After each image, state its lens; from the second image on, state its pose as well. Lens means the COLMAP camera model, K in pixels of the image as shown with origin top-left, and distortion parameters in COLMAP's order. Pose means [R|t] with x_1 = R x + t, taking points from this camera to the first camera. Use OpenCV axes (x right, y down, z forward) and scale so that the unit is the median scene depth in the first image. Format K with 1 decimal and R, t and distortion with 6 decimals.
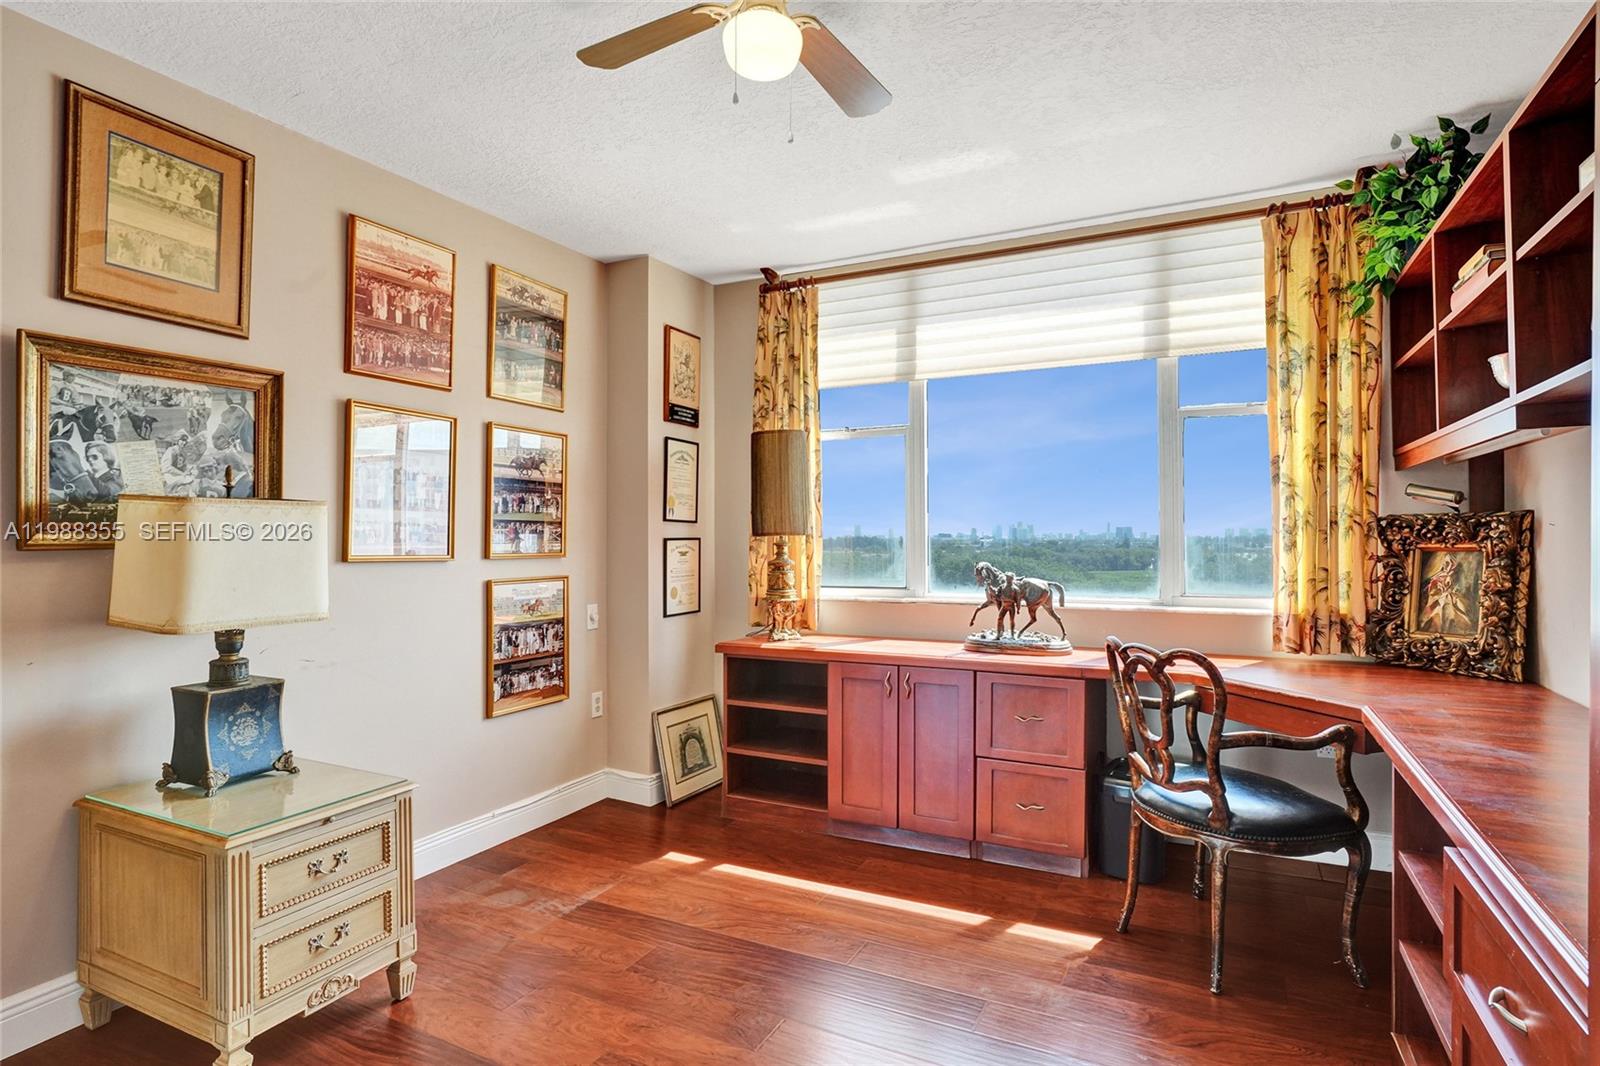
lens RADIAL K [[847.7, 0, 794.9], [0, 847.7, 523.1], [0, 0, 1]] dist [-0.019787, 0.002146]
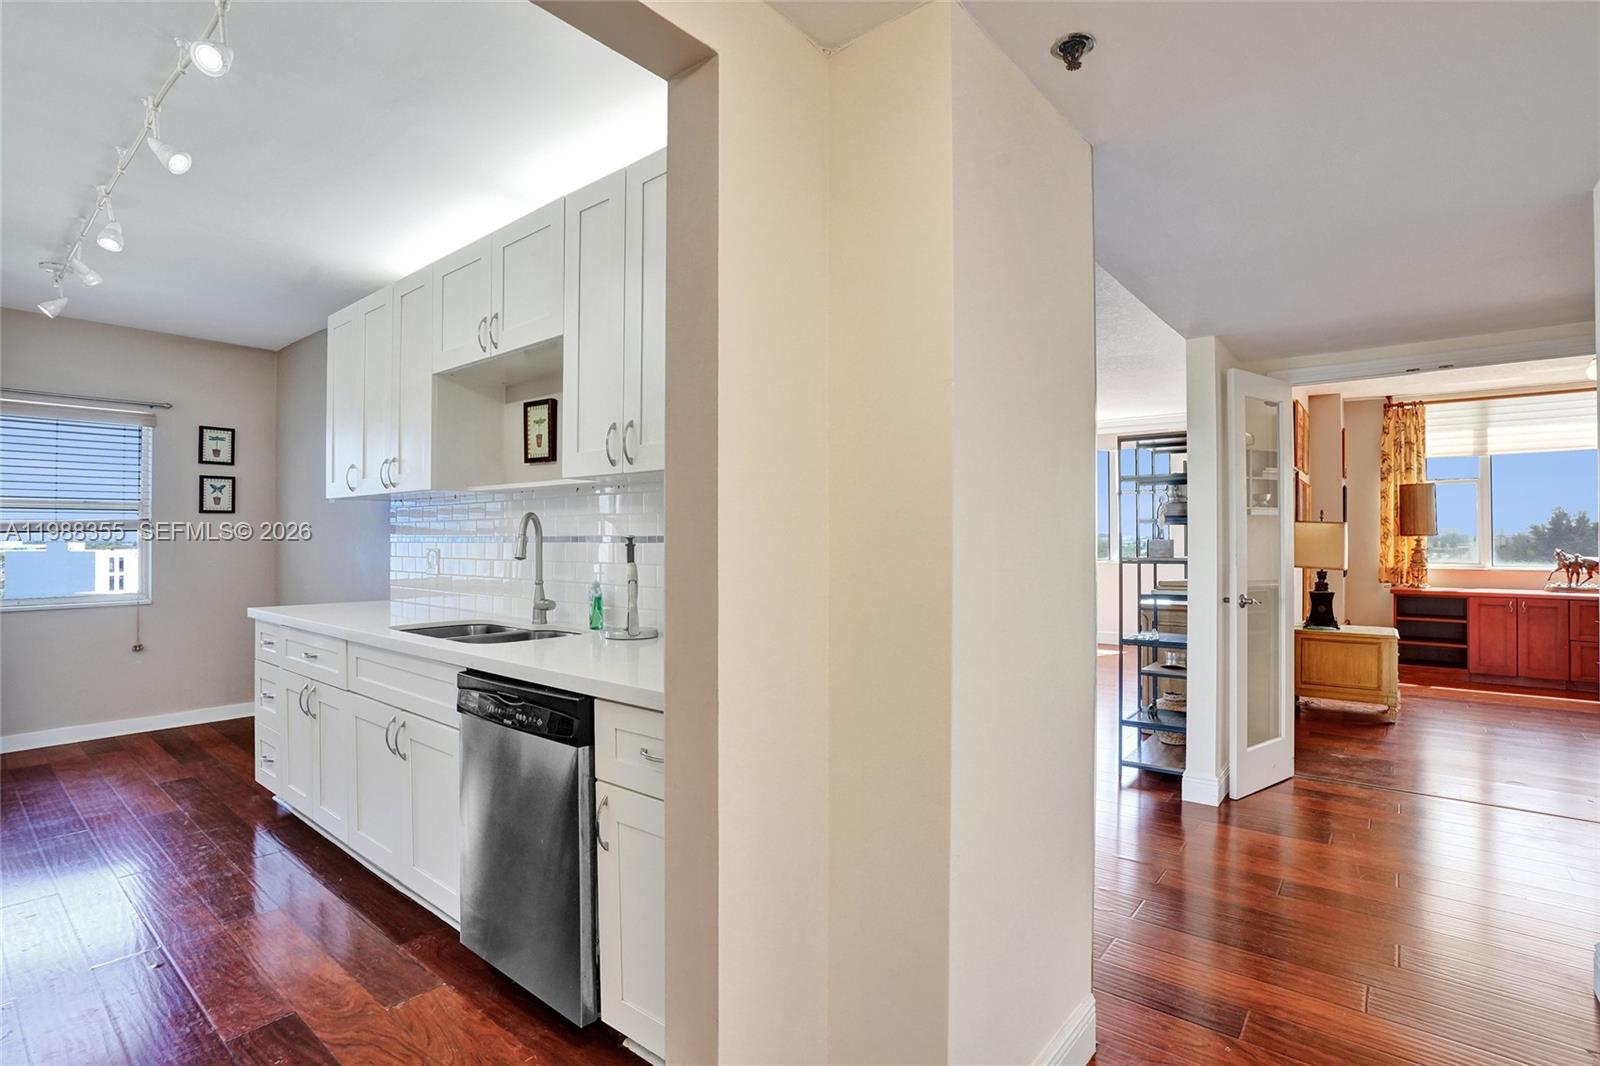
lens RADIAL K [[762.2, 0, 791.7], [0, 762.2, 522.9], [0, 0, 1]] dist [-0.037073, 0.009196]
pose [[0.978238, -0.002495, -0.207473, -1.222739], [0.002412, 0.999997, -0.000654, -0.019995], [0.207474, 0.000140, 0.978241, -1.131643]]
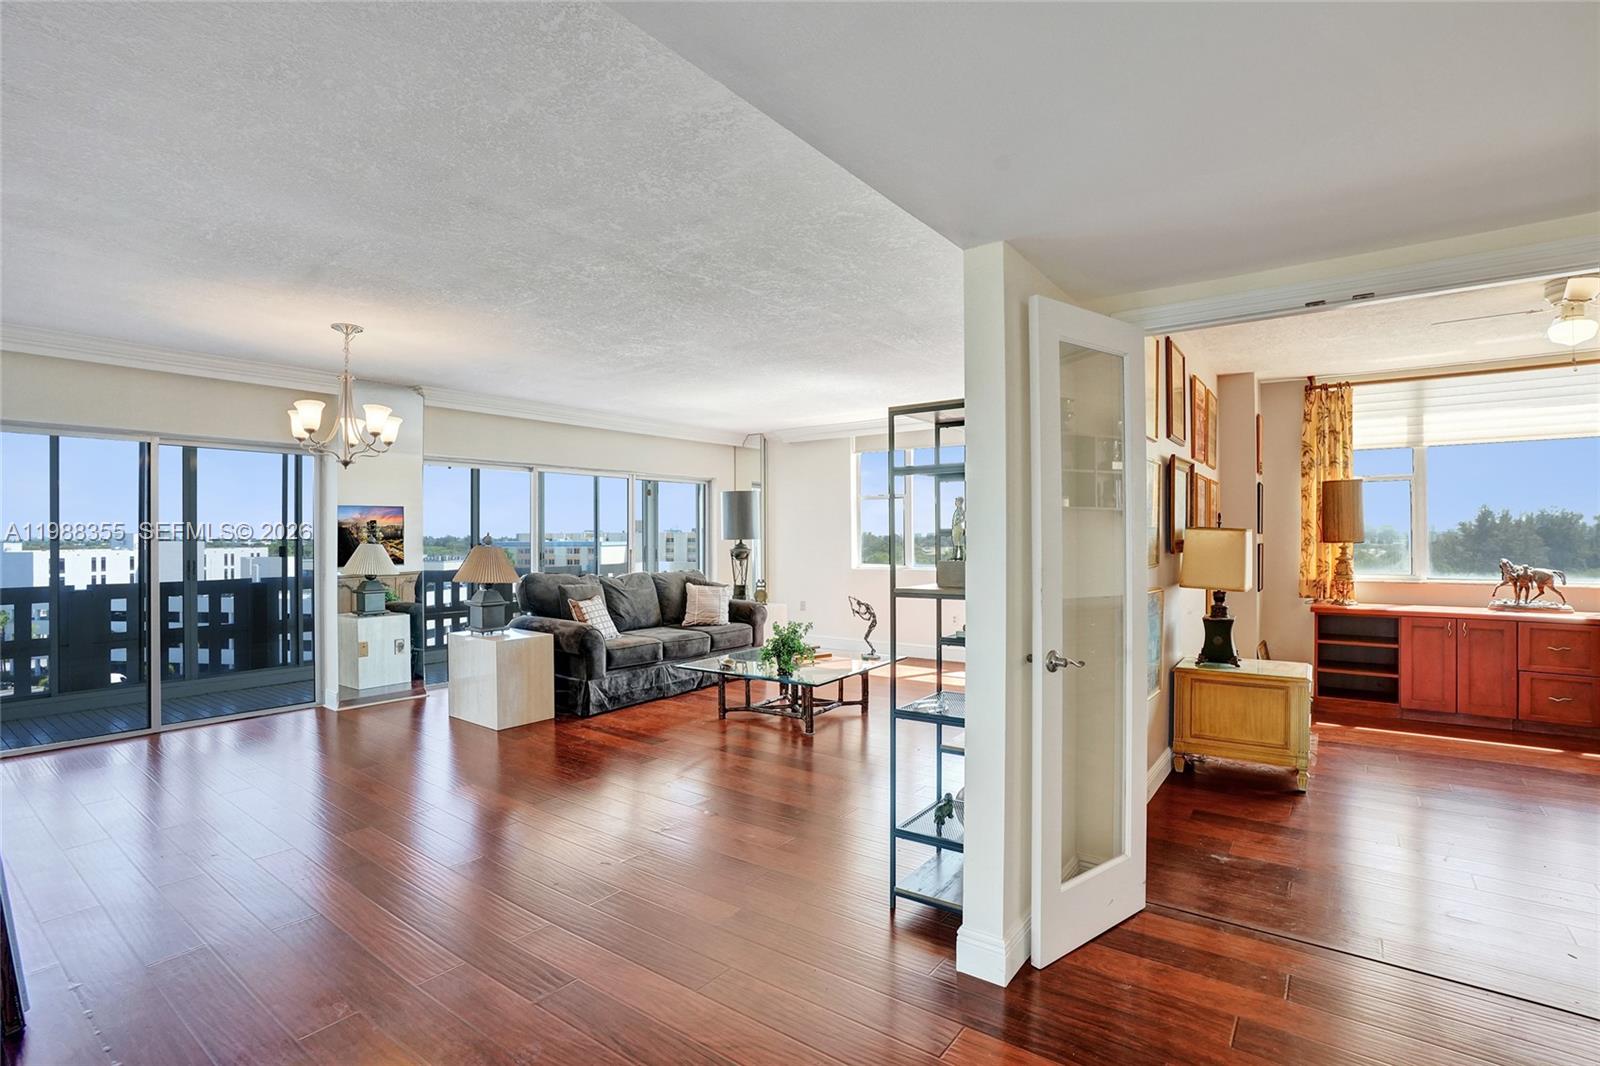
lens RADIAL K [[762.2, 0, 794.8], [0, 762.2, 528.9], [0, 0, 1]] dist [-0.037073, 0.009196]
pose [[0.987771, -0.004111, -0.155858, -0.952168], [0.005484, 0.999950, 0.008376, -0.034069], [0.155816, -0.009128, 0.987744, -0.685288]]
